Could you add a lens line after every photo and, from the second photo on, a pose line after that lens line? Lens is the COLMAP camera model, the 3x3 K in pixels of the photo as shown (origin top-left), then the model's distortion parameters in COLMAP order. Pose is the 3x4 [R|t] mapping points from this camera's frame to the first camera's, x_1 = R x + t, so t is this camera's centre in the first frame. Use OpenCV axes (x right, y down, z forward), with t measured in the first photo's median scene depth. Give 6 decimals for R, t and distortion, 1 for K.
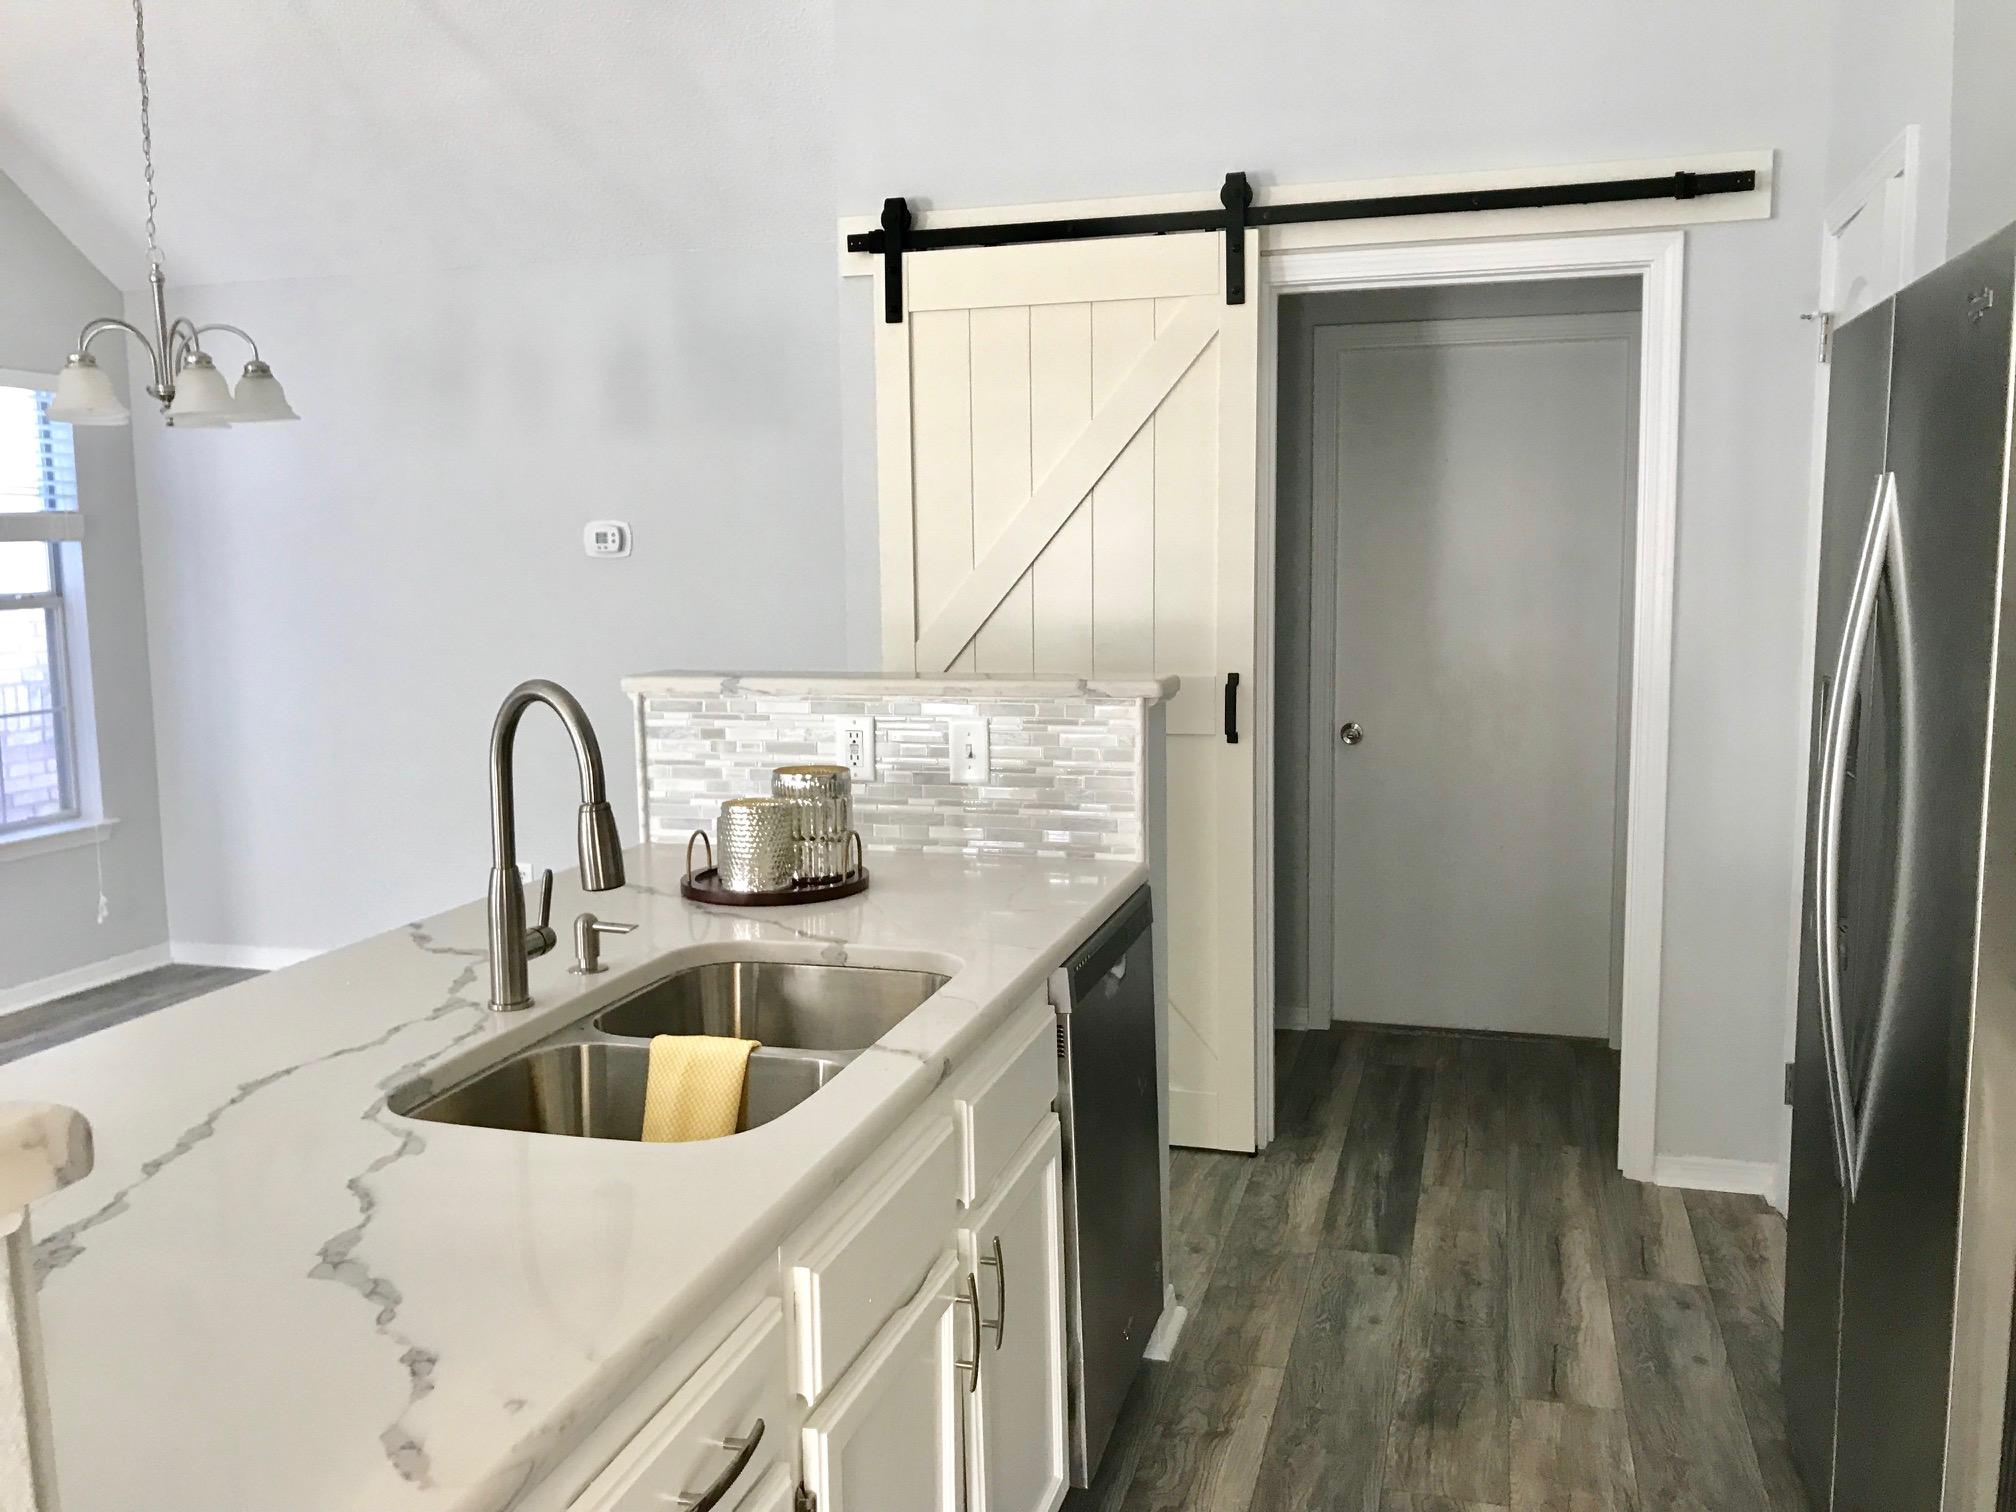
lens RADIAL K [[1673.6, 0, 1020.0], [0, 1673.6, 737.0], [0, 0, 1]] dist [0.049018, -0.048425]
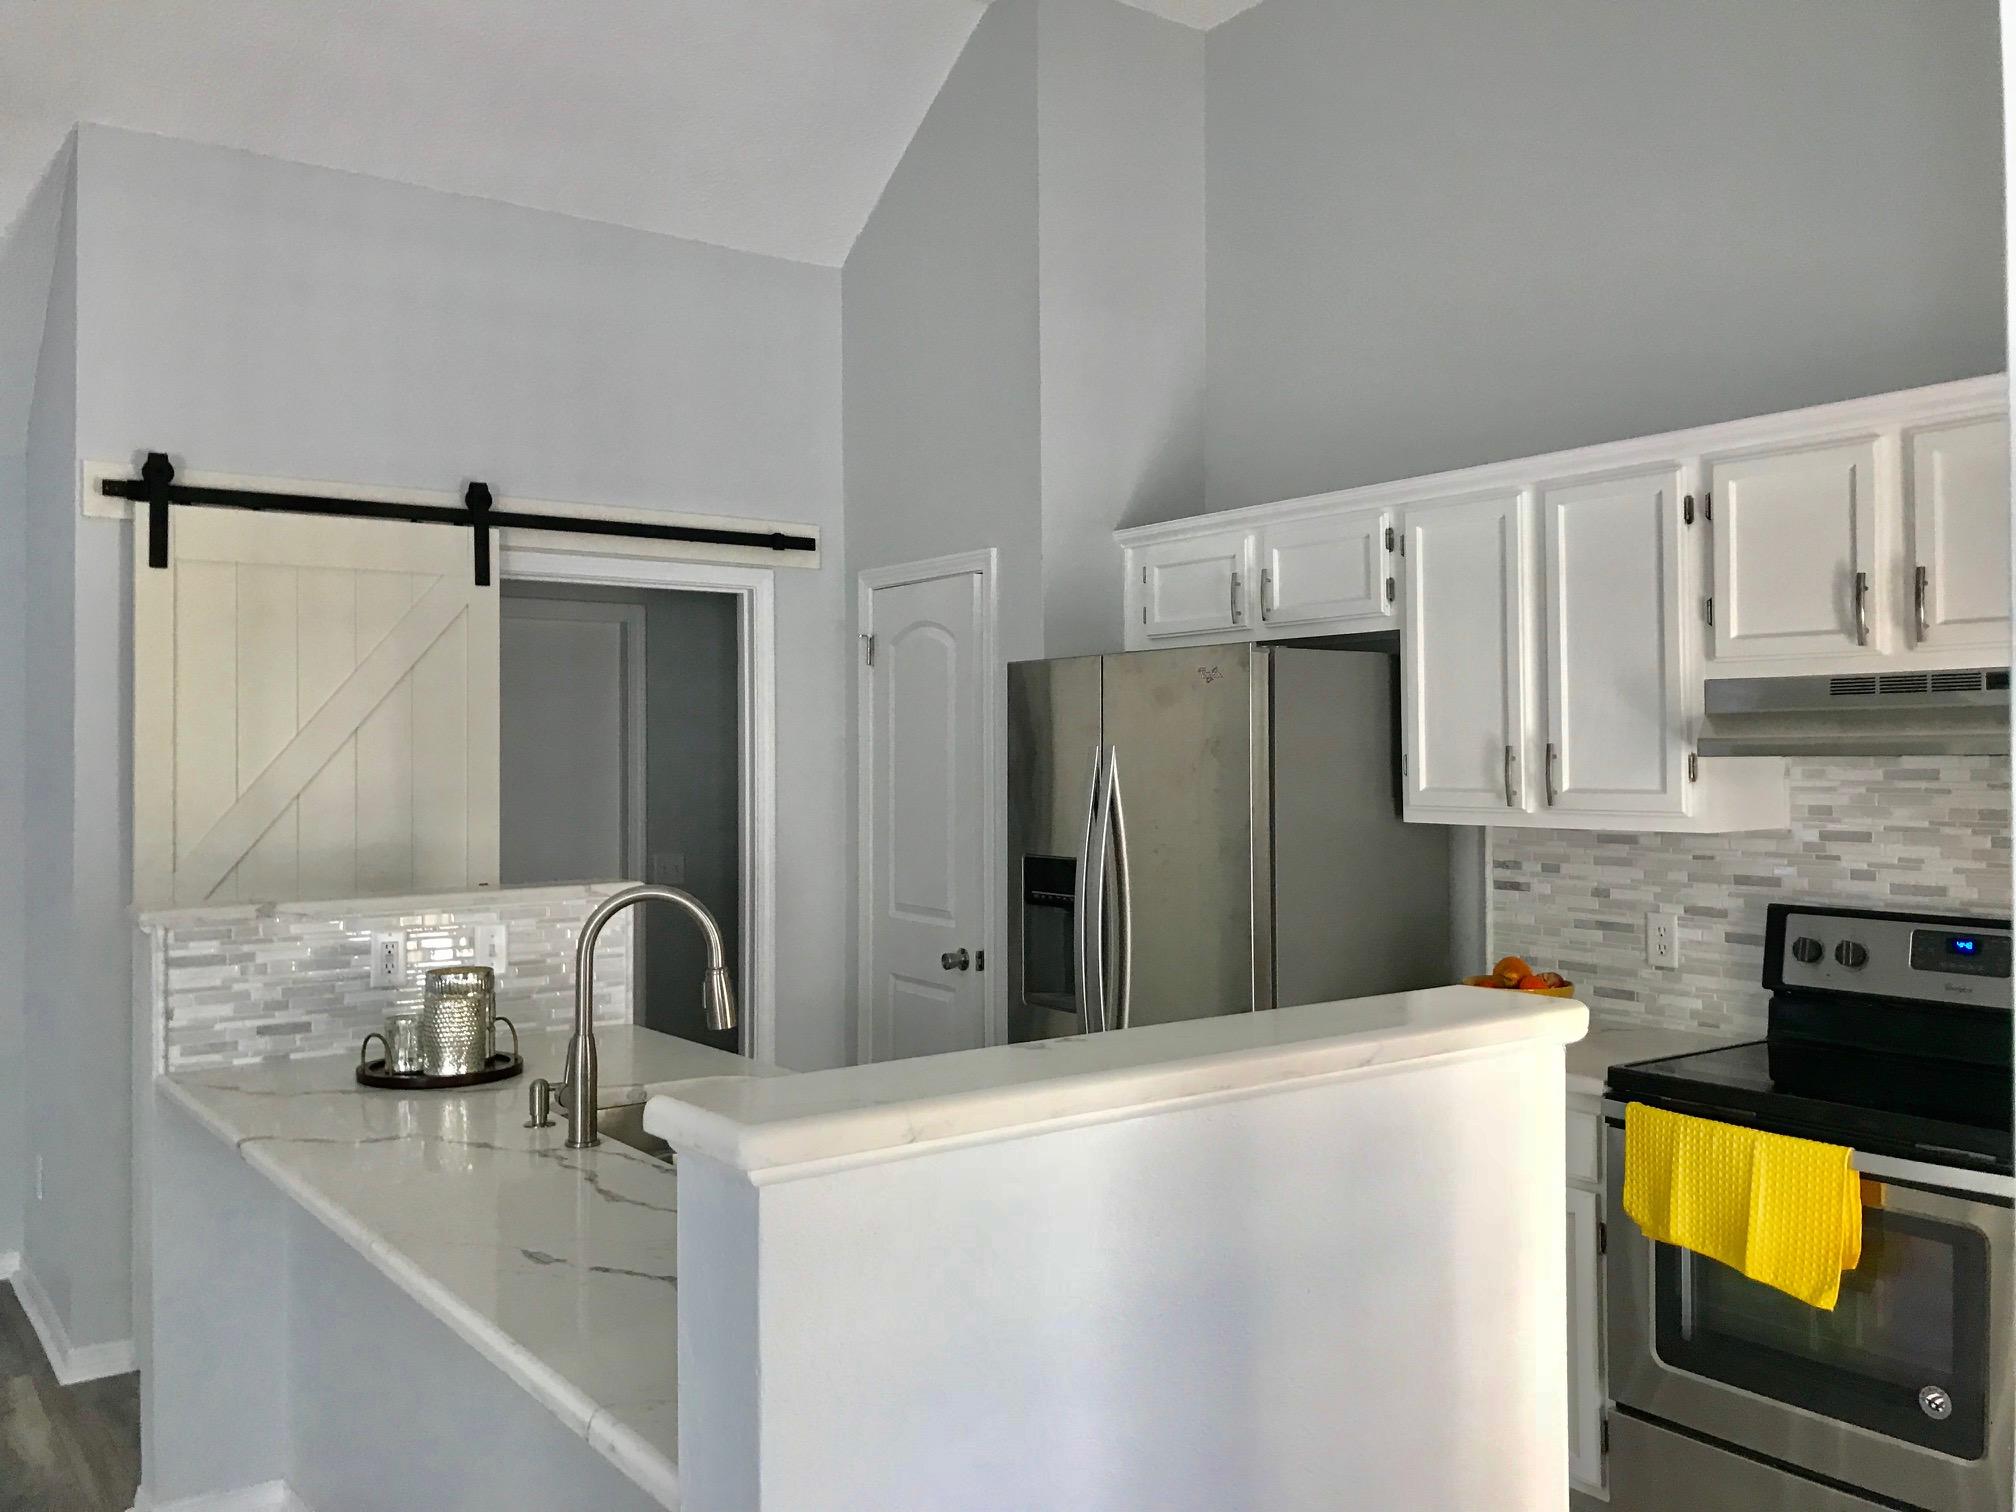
lens RADIAL K [[1673.6, 0, 980.0], [0, 1673.6, 751.7], [0, 0, 1]] dist [0.049018, -0.048425]
pose [[0.624766, 0.010202, 0.780745, -0.719983], [0.085711, 0.992976, -0.081563, -0.004651], [-0.776093, 0.117876, 0.619503, -0.042993]]
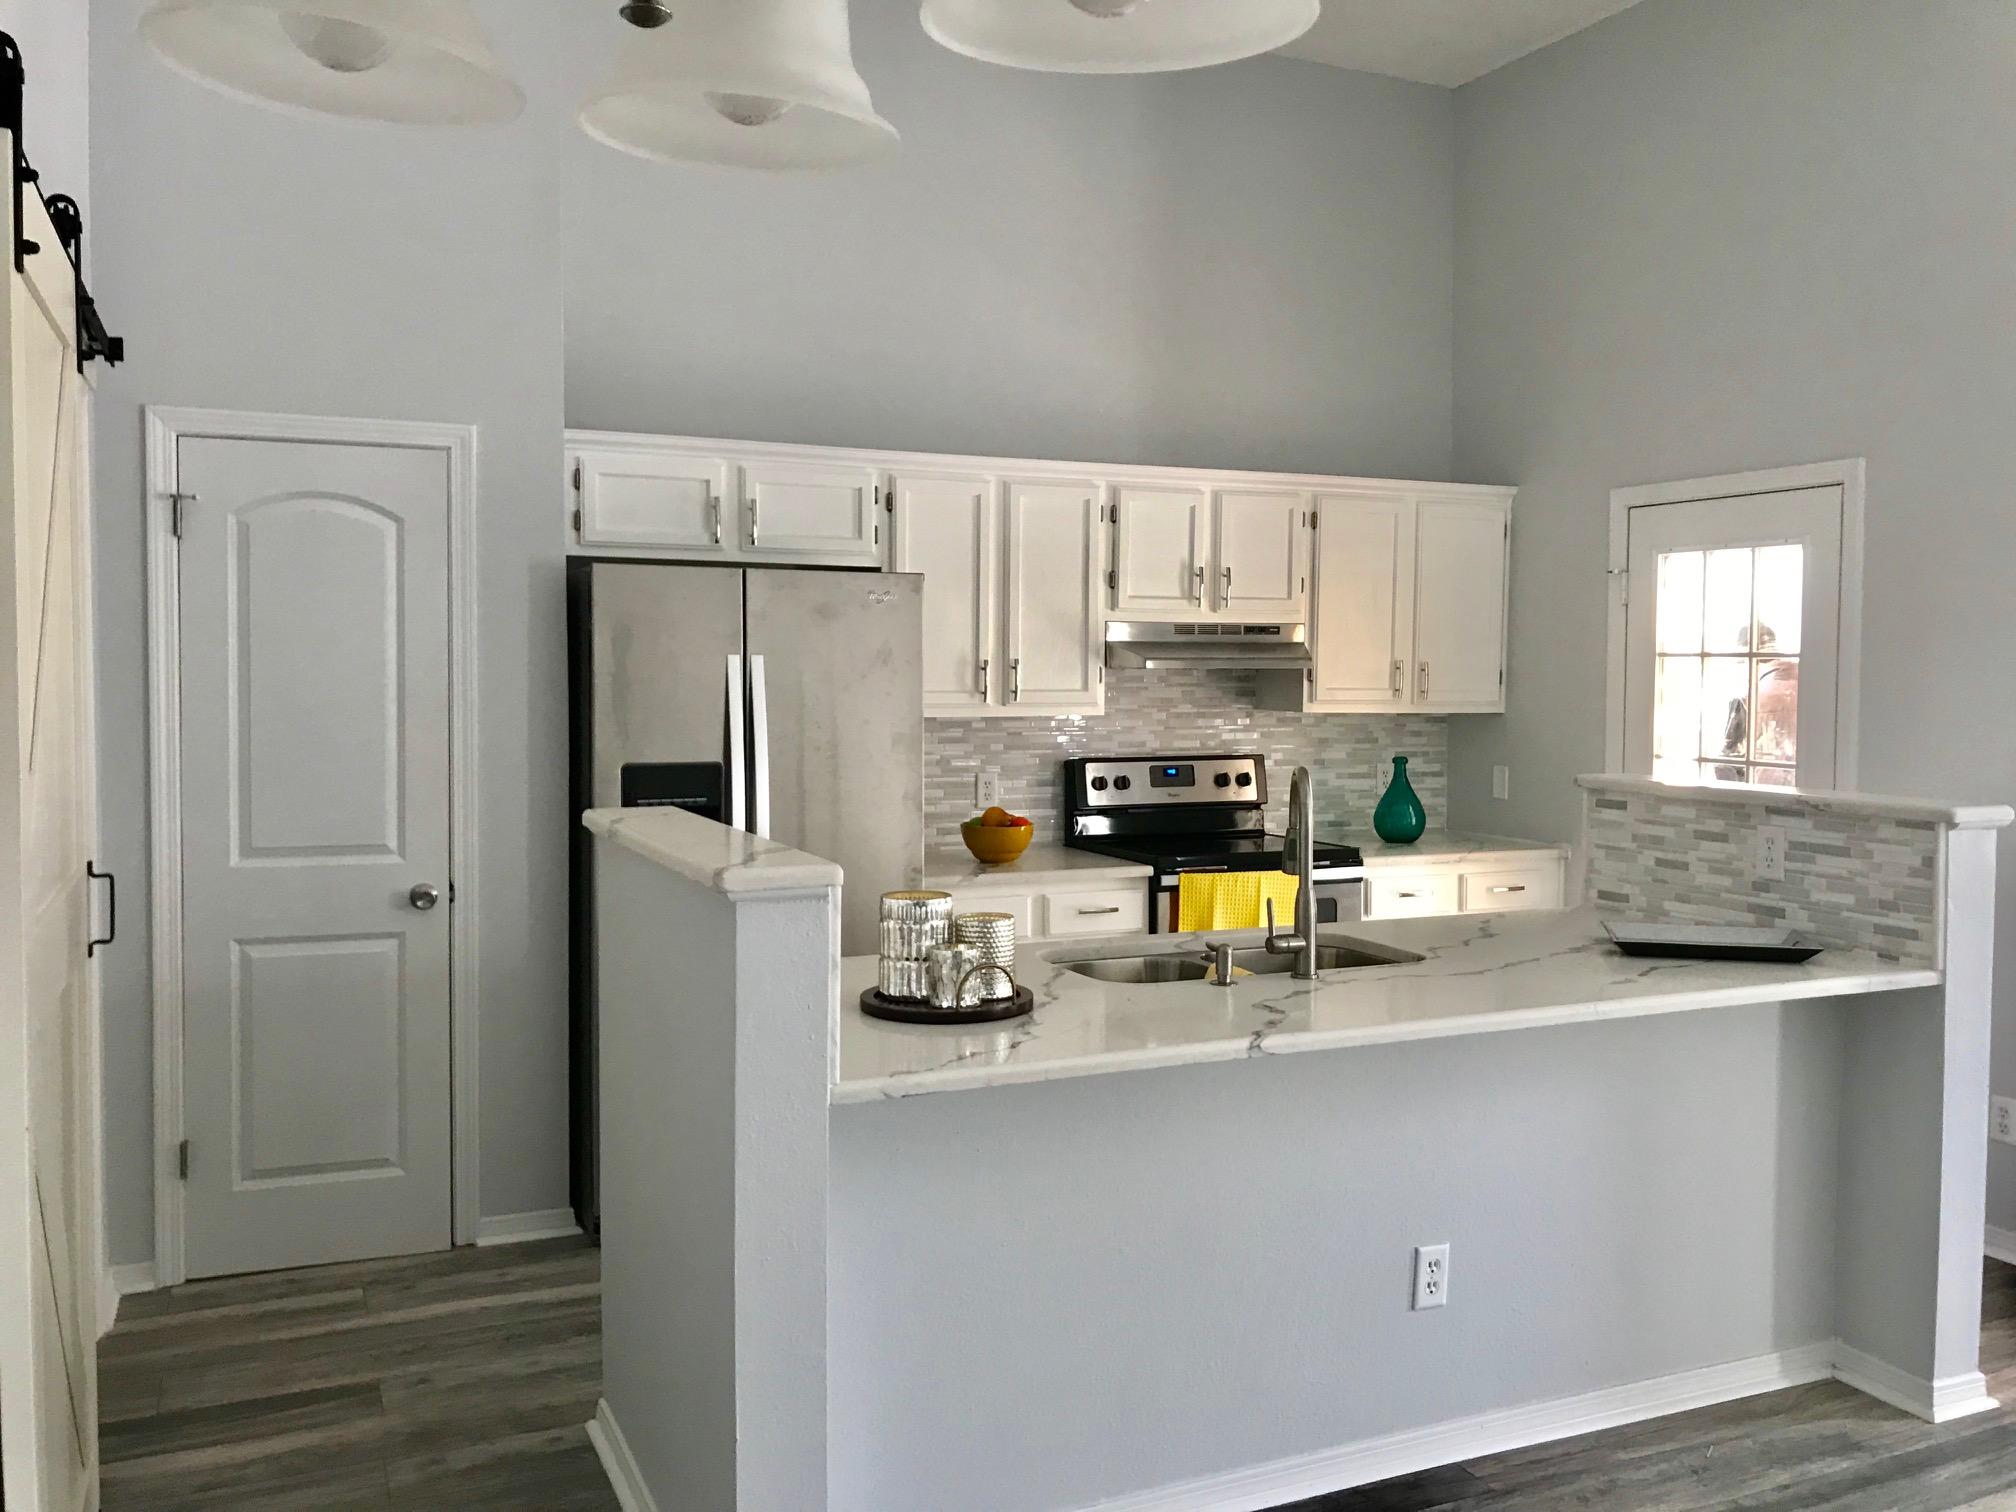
lens RADIAL K [[1673.6, 0, 1008.7], [0, 1673.6, 750.1], [0, 0, 1]] dist [0.049018, -0.048425]
pose [[-0.644408, -0.029542, 0.764111, -0.850557], [0.088306, 0.989693, 0.112736, -0.164471], [-0.759565, 0.140124, -0.635158, 1.405597]]
